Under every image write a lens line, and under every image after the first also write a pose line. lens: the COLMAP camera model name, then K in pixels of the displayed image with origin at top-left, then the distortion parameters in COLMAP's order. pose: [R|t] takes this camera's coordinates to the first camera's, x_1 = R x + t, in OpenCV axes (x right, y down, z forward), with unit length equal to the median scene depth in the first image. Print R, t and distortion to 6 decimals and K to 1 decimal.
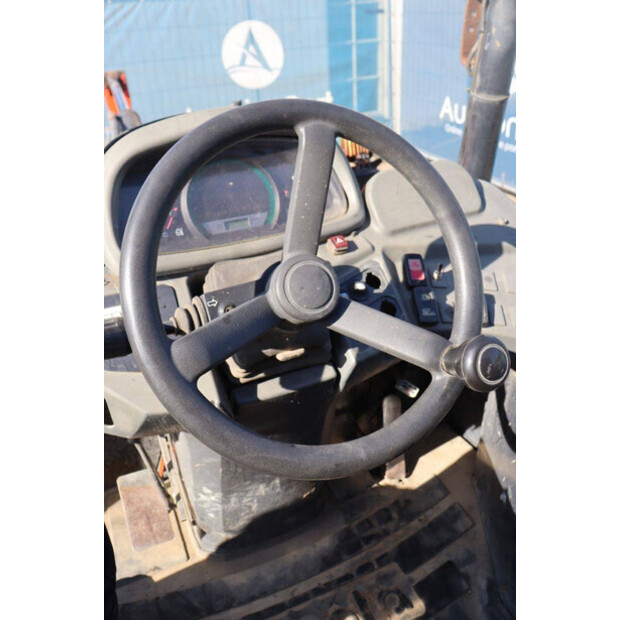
lens RADIAL K [[548.7, 0, 310.0], [0, 548.7, 310.0], [0, 0, 1]] dist [-0.146980, 0.173198]
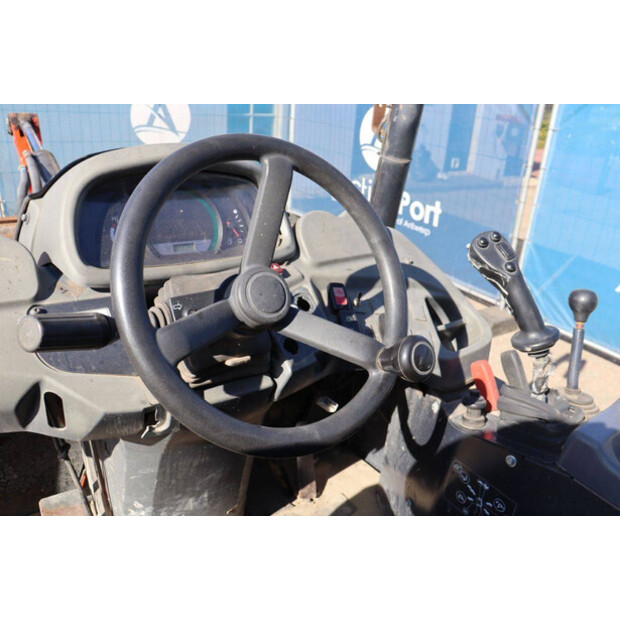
lens RADIAL K [[525.6, 0, 310.0], [0, 525.6, 310.0], [0, 0, 1]] dist [-0.175368, 0.233234]
pose [[0.976648, 0.034187, 0.212110, -0.089034], [-0.010815, 0.993830, -0.110385, 0.068704], [-0.214575, 0.105513, 0.970992, -0.052254]]
